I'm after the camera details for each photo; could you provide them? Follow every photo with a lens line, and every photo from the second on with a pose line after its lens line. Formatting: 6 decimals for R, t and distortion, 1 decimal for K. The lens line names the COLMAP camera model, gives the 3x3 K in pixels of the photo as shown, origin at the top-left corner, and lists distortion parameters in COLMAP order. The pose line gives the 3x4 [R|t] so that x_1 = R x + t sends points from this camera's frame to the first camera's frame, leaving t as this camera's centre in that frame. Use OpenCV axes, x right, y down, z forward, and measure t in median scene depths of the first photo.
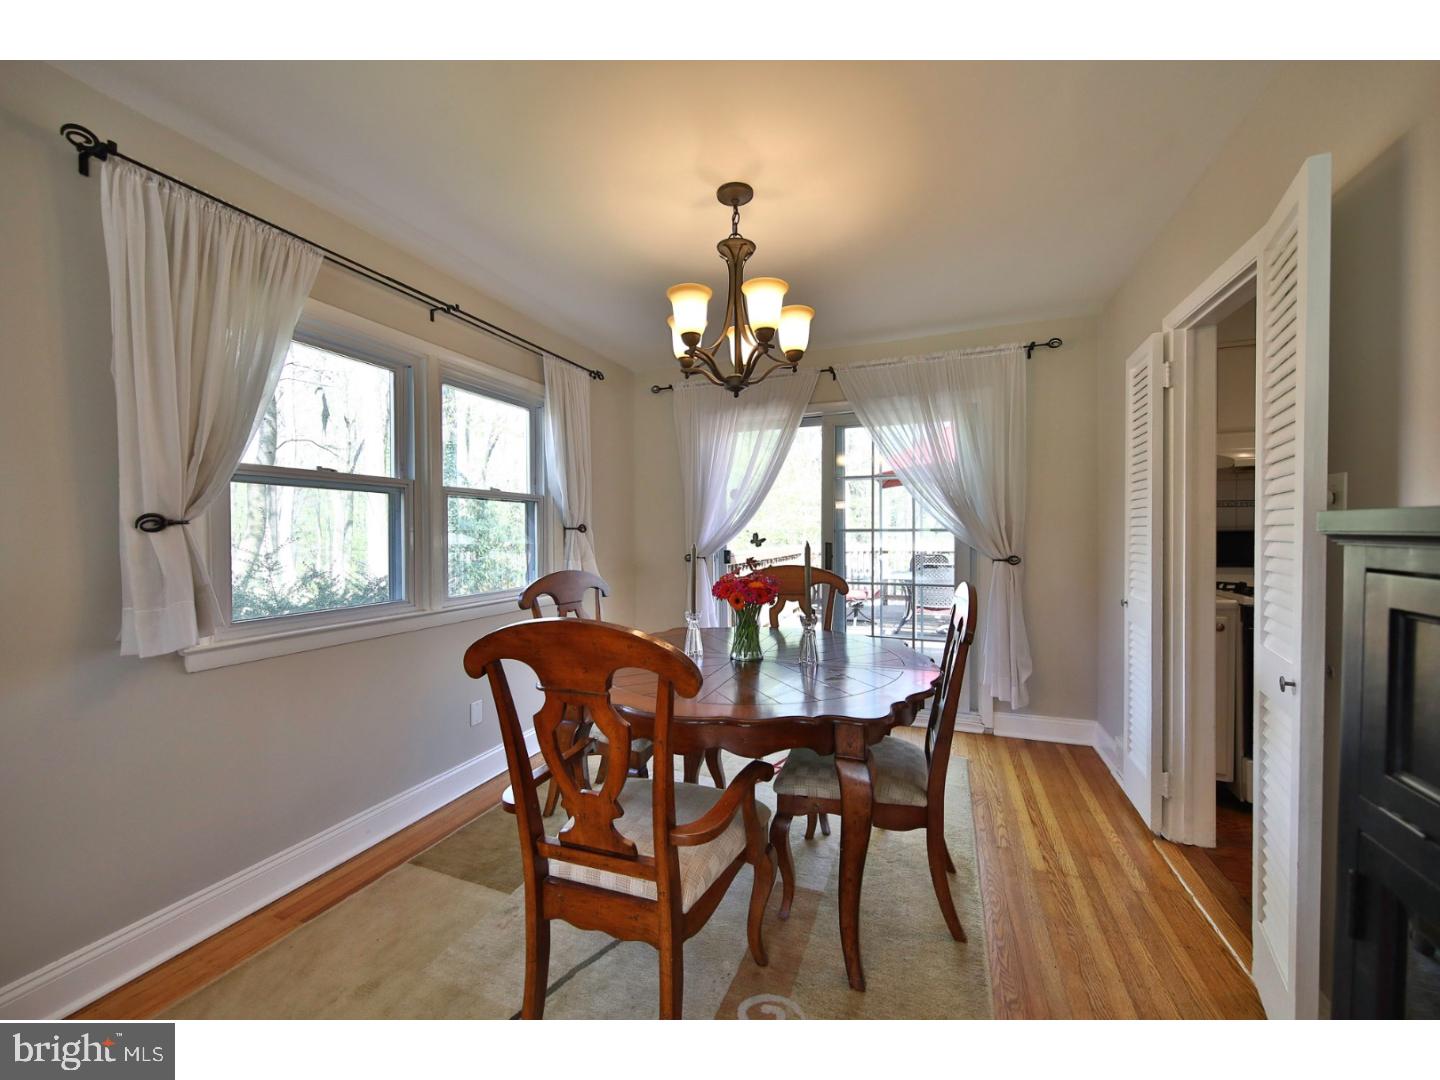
lens RADIAL K [[558.7, 0, 720.0], [0, 558.7, 540.0], [0, 0, 1]] dist [0.001691, 0.000136]
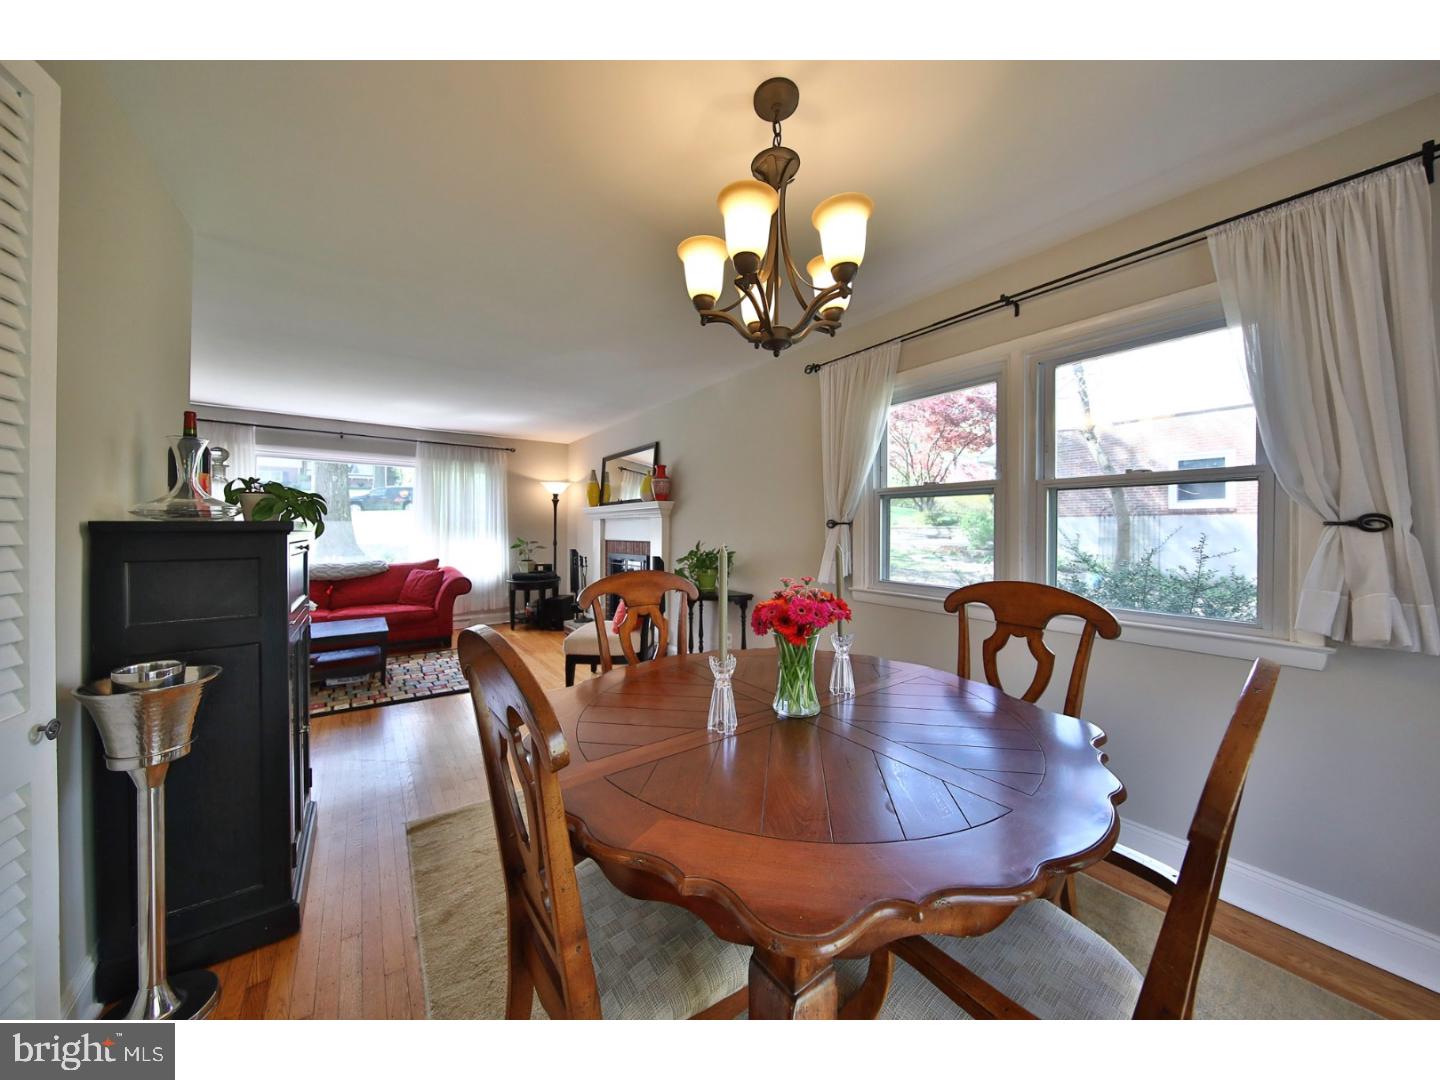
lens RADIAL K [[505.5, 0, 725.1], [0, 505.5, 523.7], [0, 0, 1]] dist [-0.000067, -0.000119]
pose [[-0.549575, 0.000915, -0.835444, 0.533379], [-0.008351, 0.999943, 0.006589, -0.027091], [0.835403, 0.010598, -0.549536, 1.101306]]
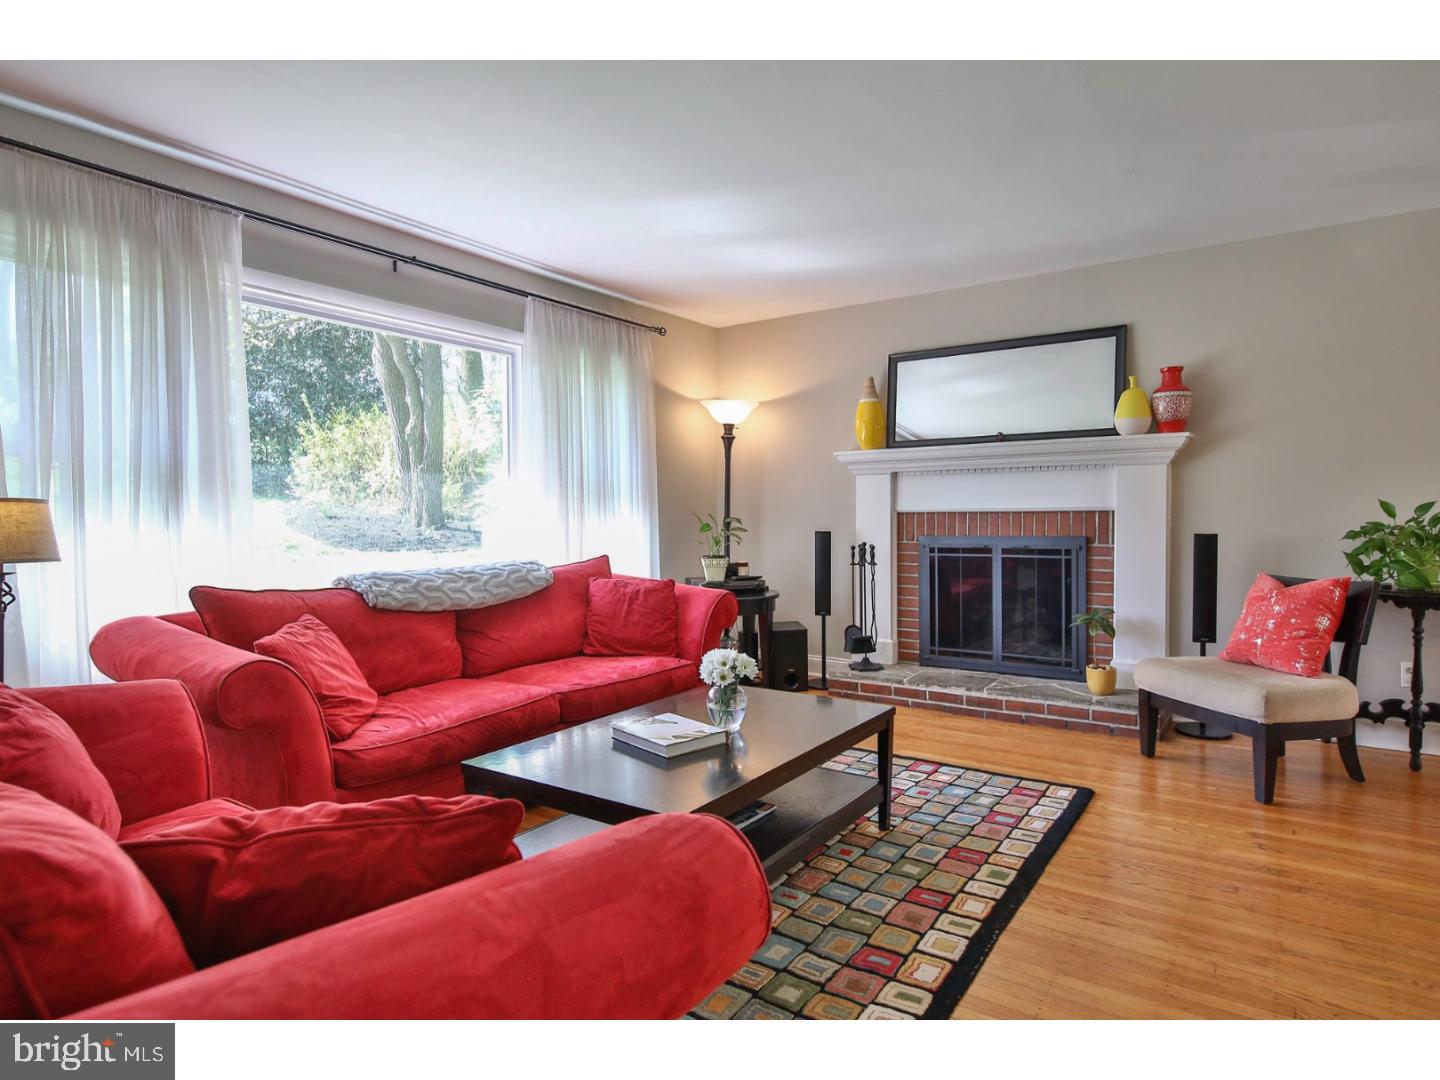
lens RADIAL K [[823.2, 0, 720.0], [0, 823.2, 540.0], [0, 0, 1]] dist [0.000865, 0.001030]
pose [[-0.244317, 0.042328, -0.968771, 0.951520], [-0.004782, 0.998982, 0.044854, 0.050871], [0.969684, 0.015591, -0.243866, -0.670505]]
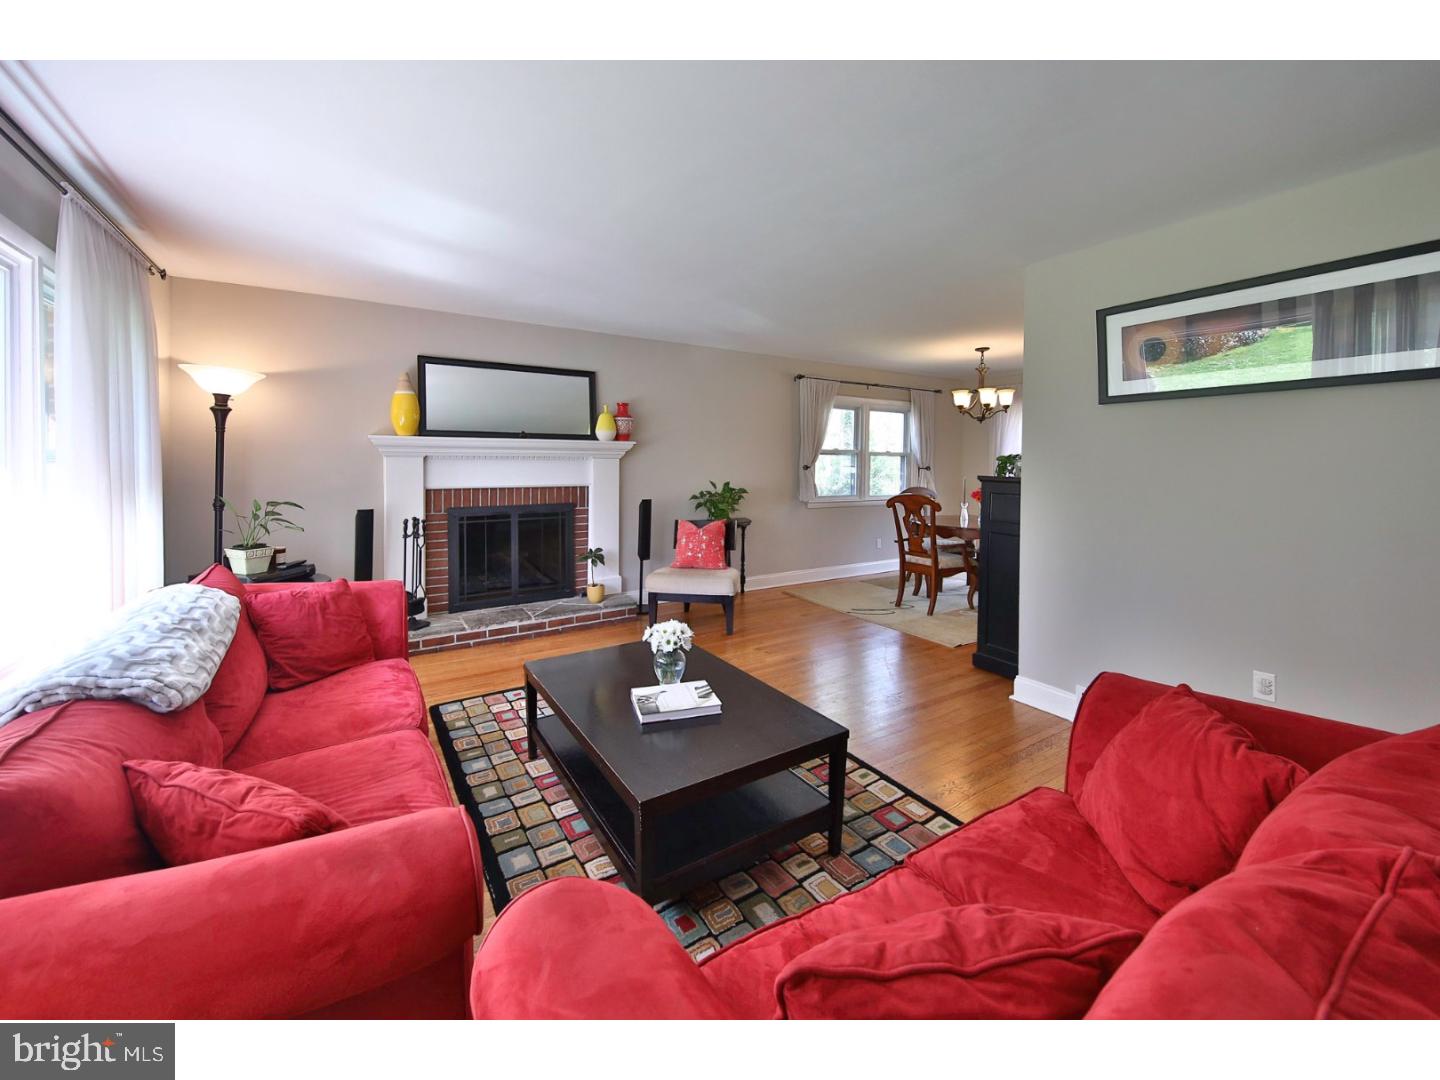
lens RADIAL K [[567.9, 0, 721.3], [0, 567.9, 483.4], [0, 0, 1]] dist [0.001737, 0.000089]
pose [[0.806054, 0.033974, -0.590866, 0.536415], [-0.020555, 0.999356, 0.029421, -0.015149], [0.591485, -0.011570, 0.806233, -1.610971]]
